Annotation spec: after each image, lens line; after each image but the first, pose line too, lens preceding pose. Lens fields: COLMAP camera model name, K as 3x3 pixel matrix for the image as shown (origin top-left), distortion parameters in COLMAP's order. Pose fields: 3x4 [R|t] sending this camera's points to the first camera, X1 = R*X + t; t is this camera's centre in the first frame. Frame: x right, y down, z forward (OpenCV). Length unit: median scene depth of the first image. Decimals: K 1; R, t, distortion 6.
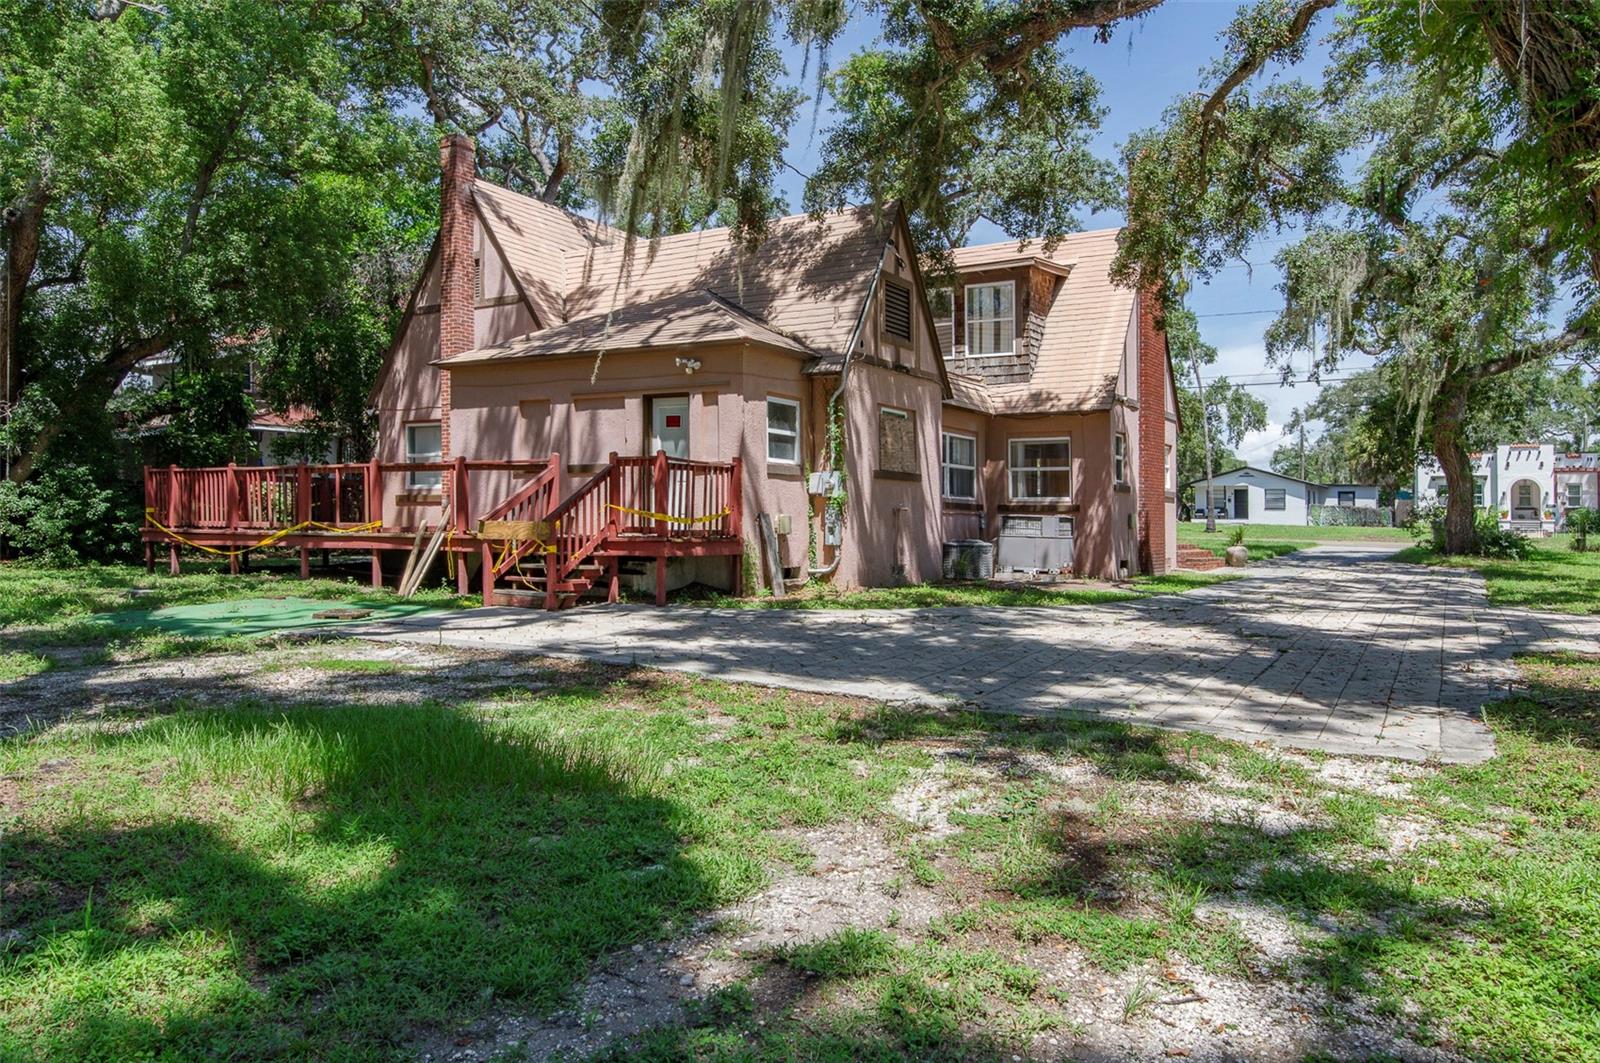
lens RADIAL K [[1130.7, 0, 795.7], [0, 1130.7, 521.3], [0, 0, 1]] dist [0.020231, 0.013977]
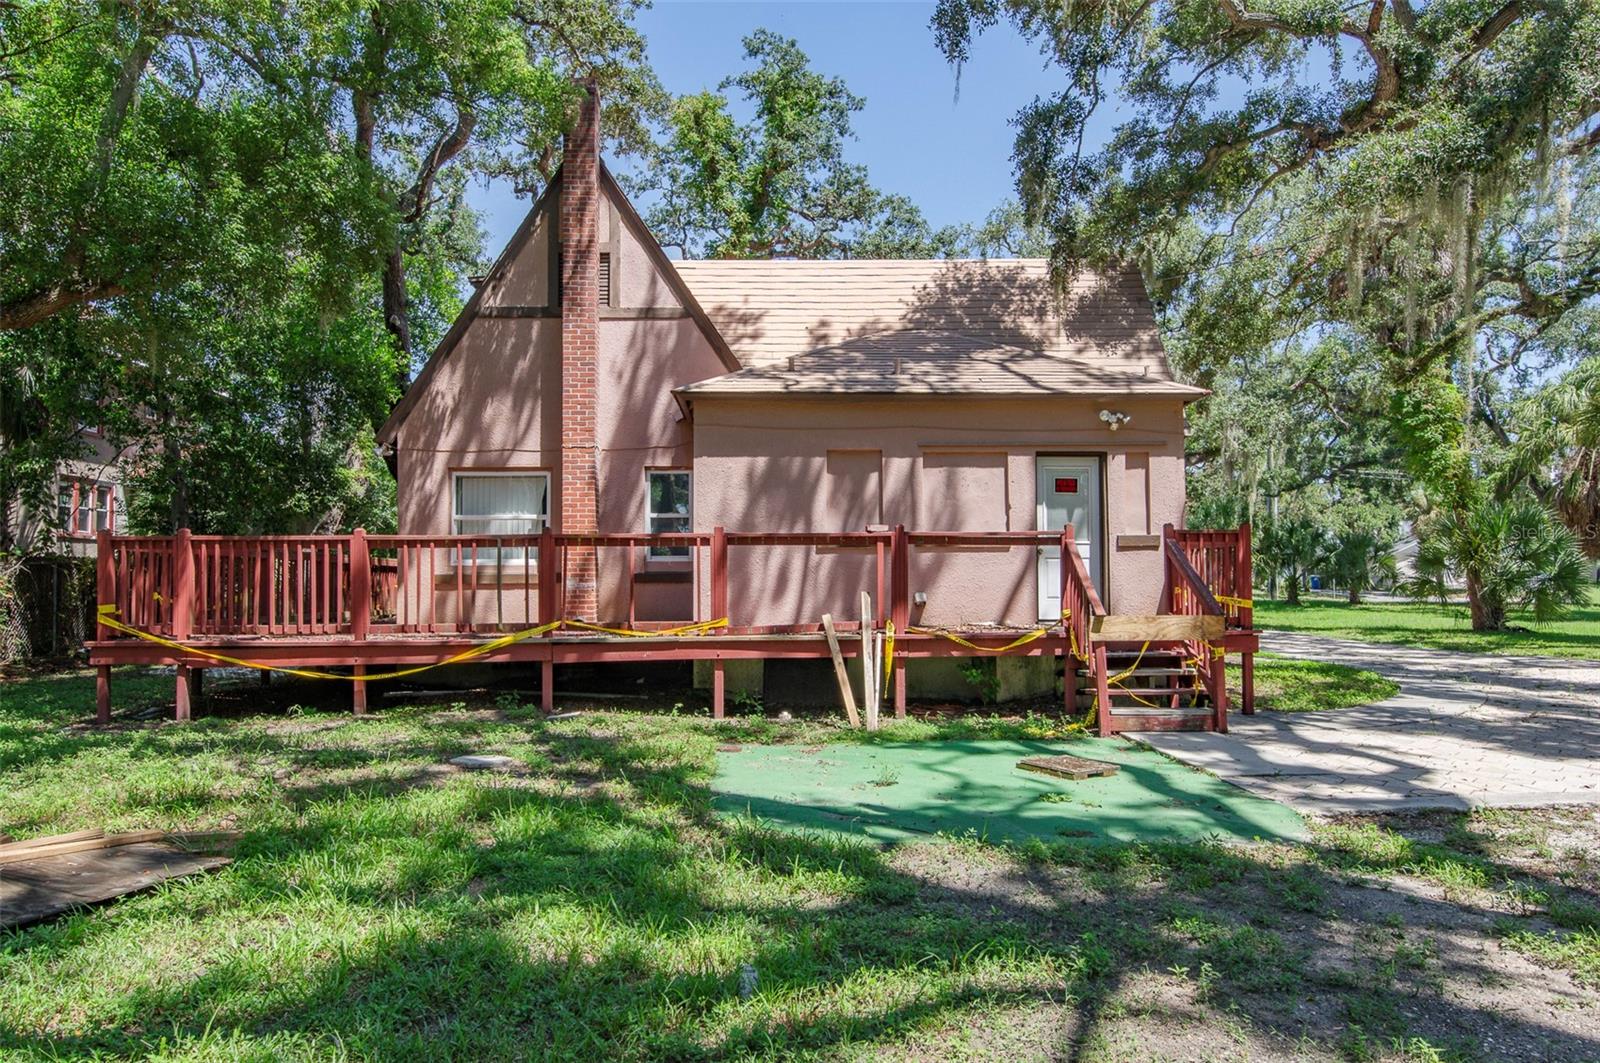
lens RADIAL K [[1130.7, 0, 774.3], [0, 1130.7, 503.4], [0, 0, 1]] dist [0.020231, 0.013977]
pose [[0.837261, 0.022712, 0.546332, -0.576903], [0.015820, 0.997713, -0.065721, -0.019038], [-0.546575, 0.063669, 0.834987, 0.332250]]
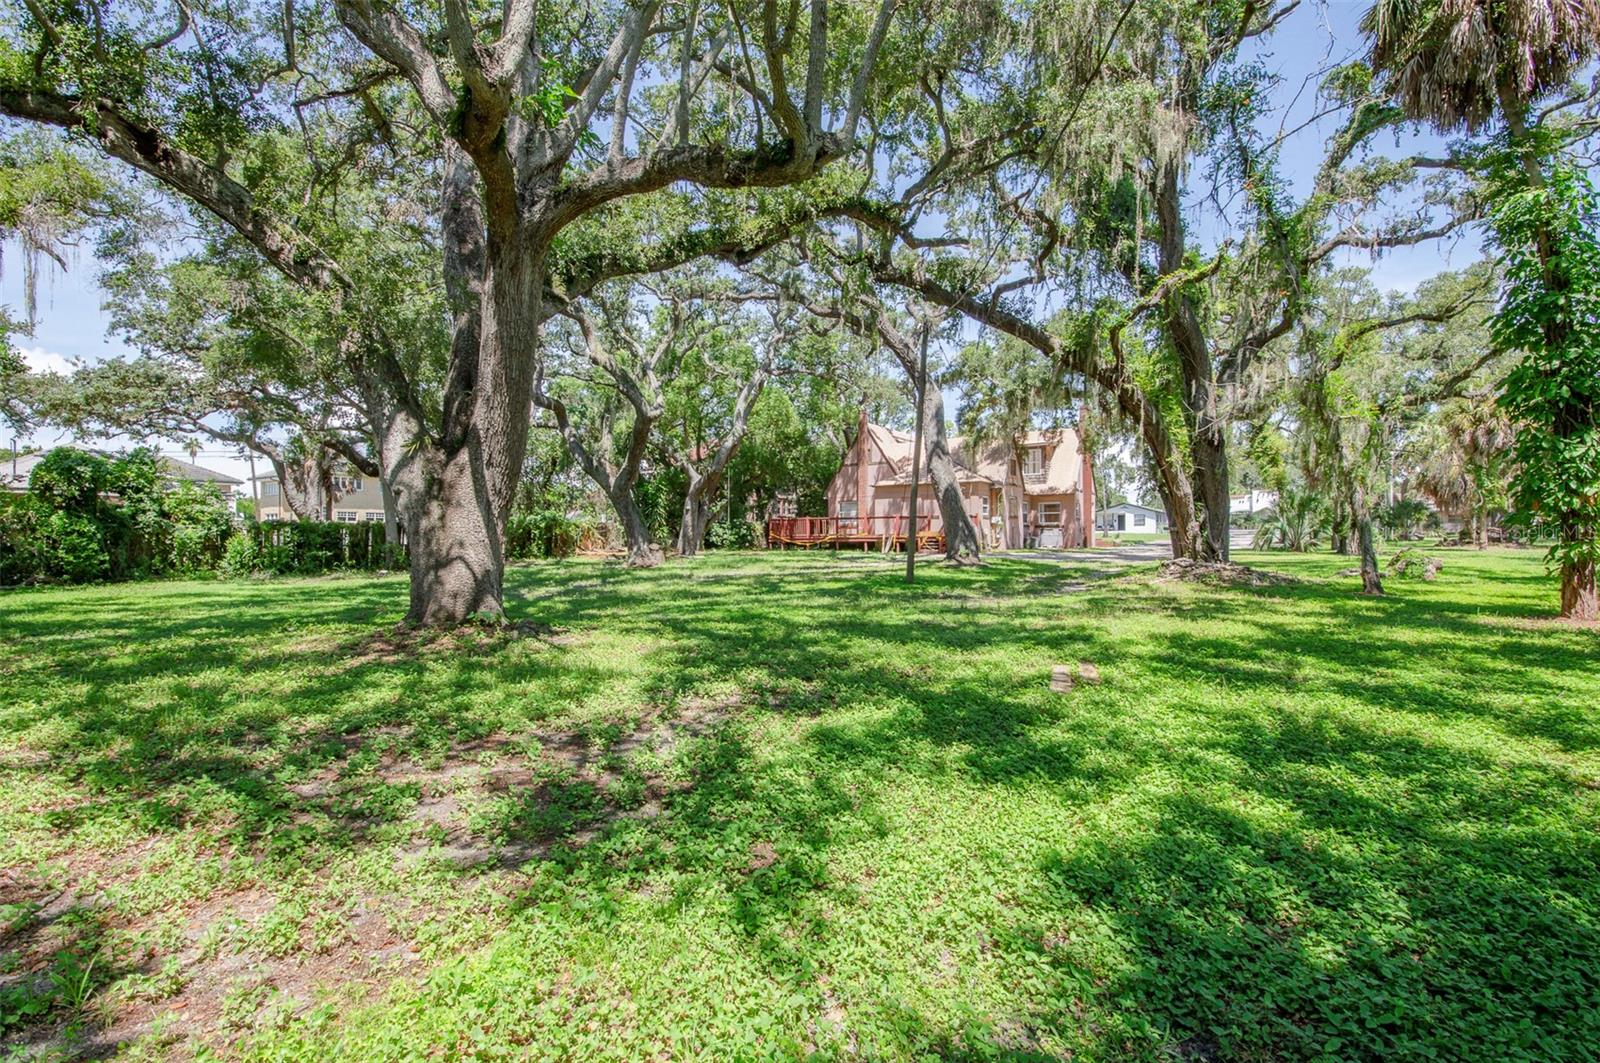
lens RADIAL K [[777.1, 0, 805.9], [0, 777.1, 570.5], [0, 0, 1]] dist [0.000577, -0.000757]
pose [[0.999730, -0.017350, -0.015445, -0.424219], [0.017951, 0.999053, 0.039639, 0.012885], [0.014743, -0.039906, 0.999095, -1.128407]]
